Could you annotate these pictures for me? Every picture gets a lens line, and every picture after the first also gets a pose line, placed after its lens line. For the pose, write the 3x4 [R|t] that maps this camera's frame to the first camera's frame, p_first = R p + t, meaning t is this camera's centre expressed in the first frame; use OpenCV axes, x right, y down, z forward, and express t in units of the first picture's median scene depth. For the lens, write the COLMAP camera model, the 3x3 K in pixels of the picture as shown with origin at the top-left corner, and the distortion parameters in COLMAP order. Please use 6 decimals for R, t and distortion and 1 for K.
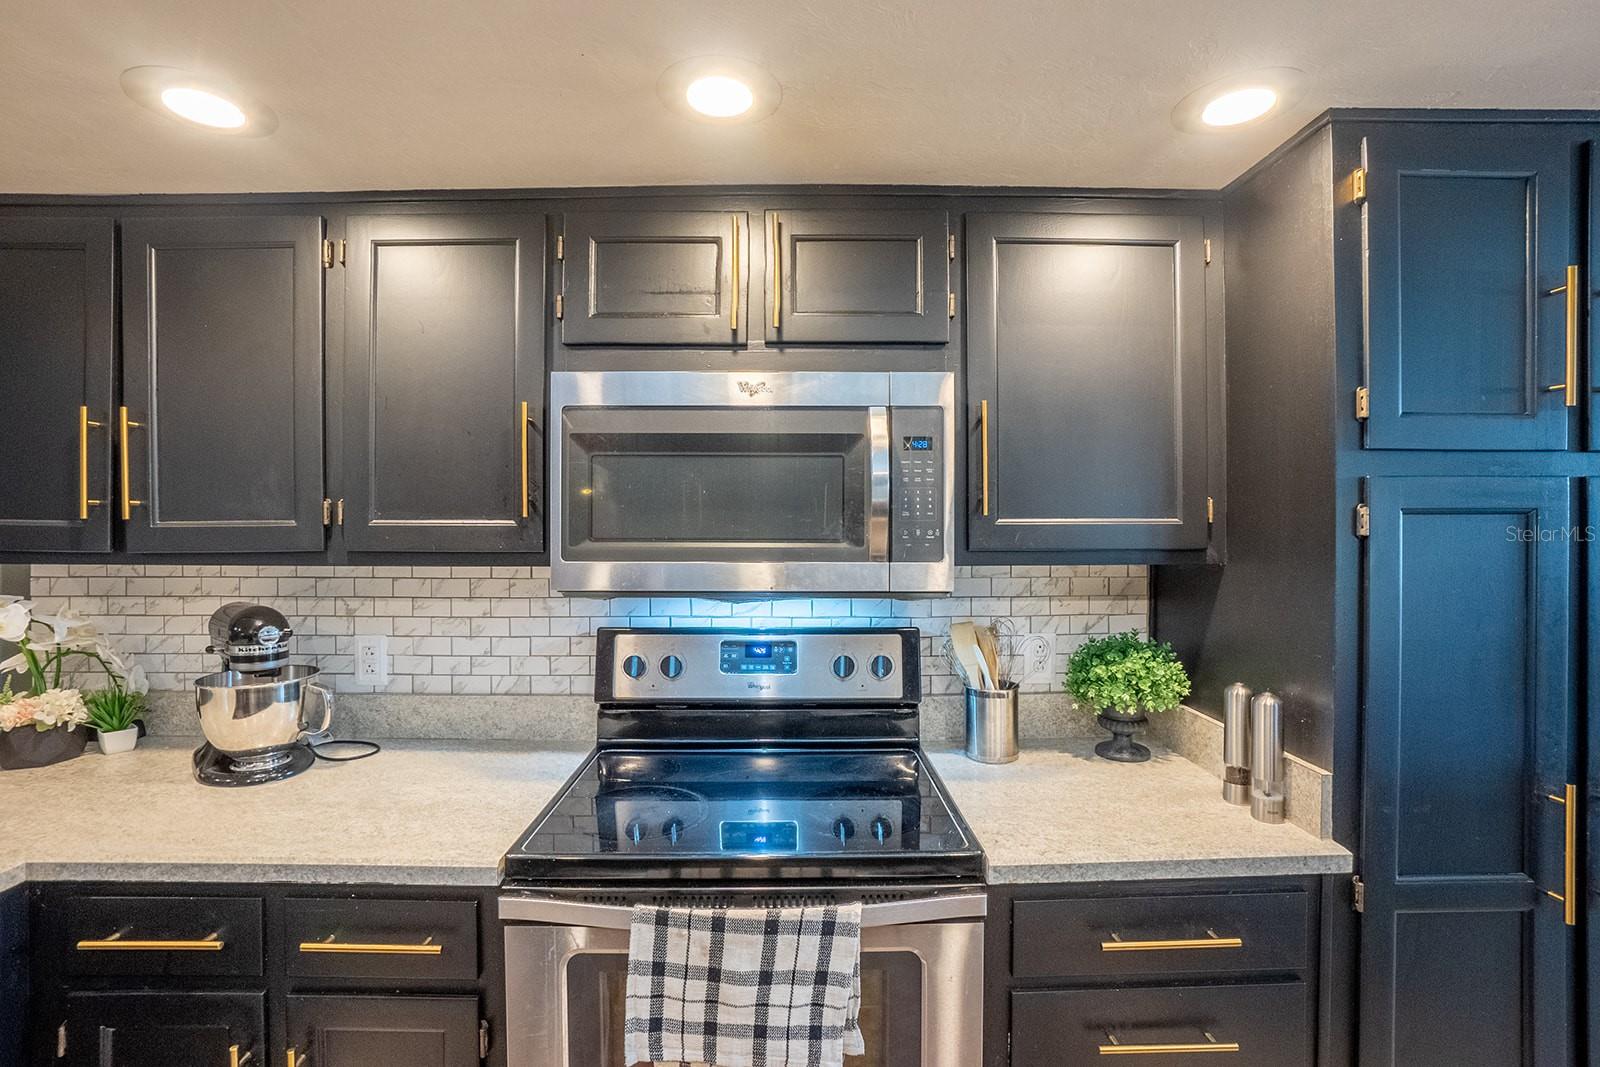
lens RADIAL K [[709.7, 0, 799.8], [0, 709.7, 527.0], [0, 0, 1]] dist [-0.058503, 0.020366]
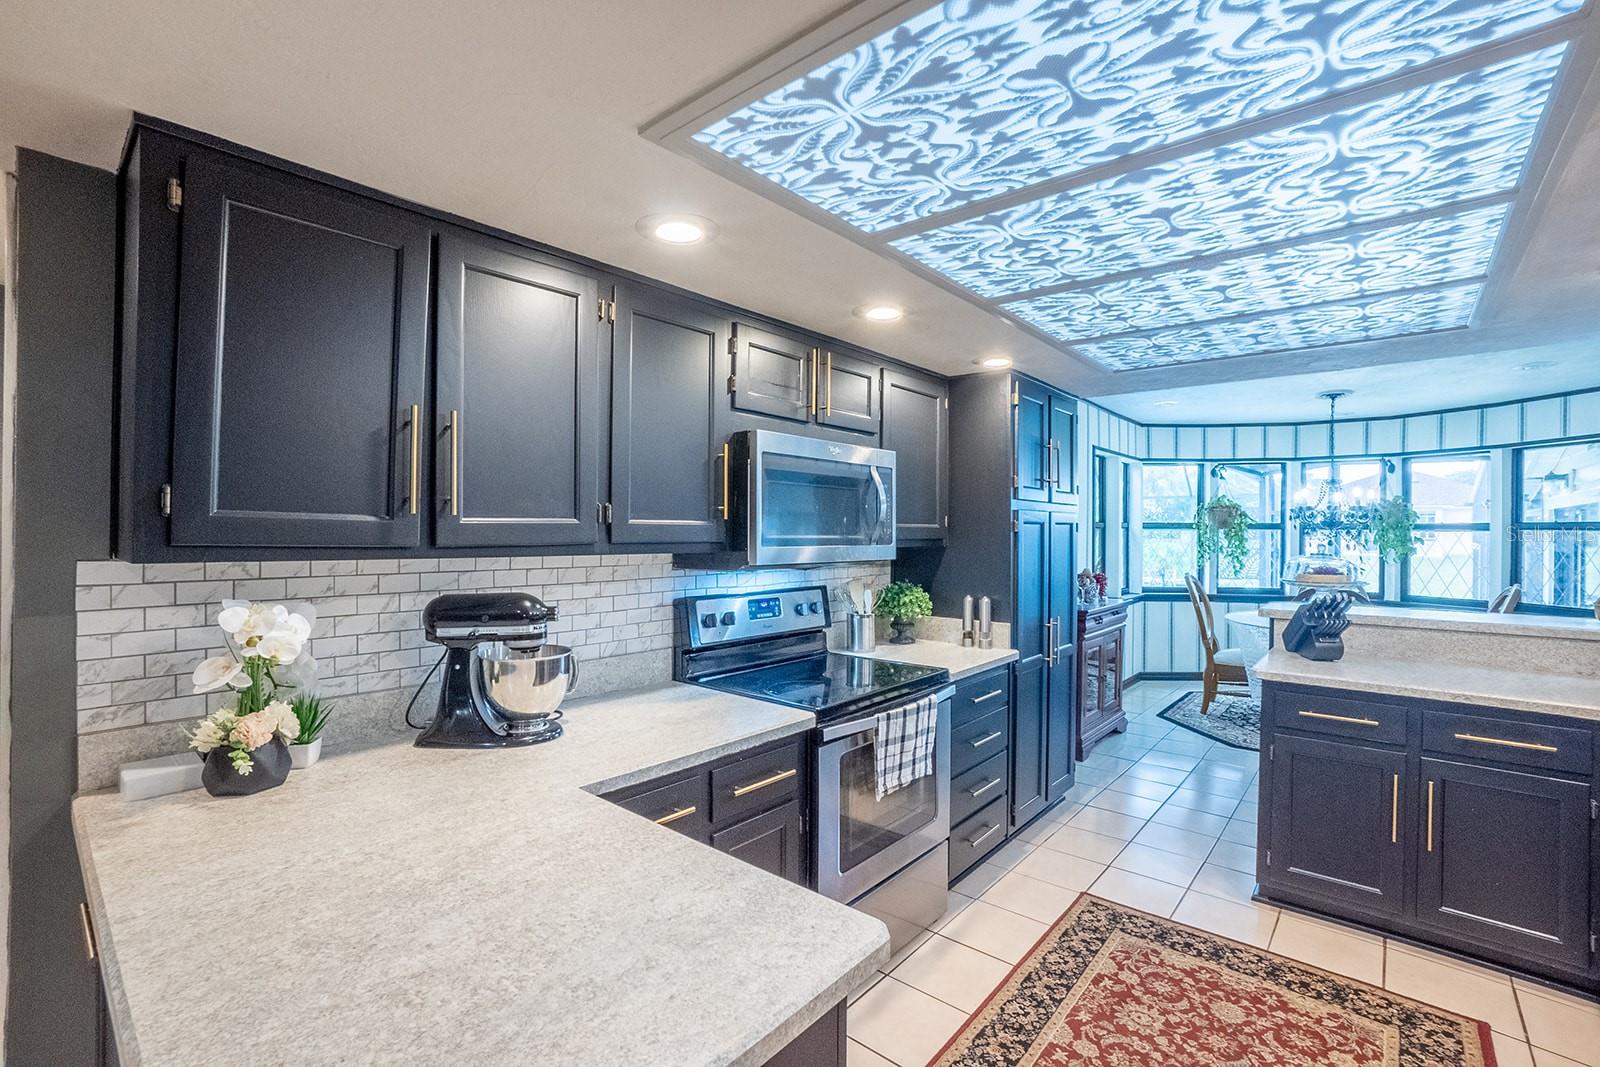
lens RADIAL K [[709.7, 0, 793.8], [0, 709.7, 532.3], [0, 0, 1]] dist [-0.058503, 0.020366]
pose [[0.665094, 0.001138, 0.746759, -1.525908], [-0.003449, 0.999993, 0.001549, 0.012071], [-0.746752, -0.003606, 0.665093, -0.137969]]
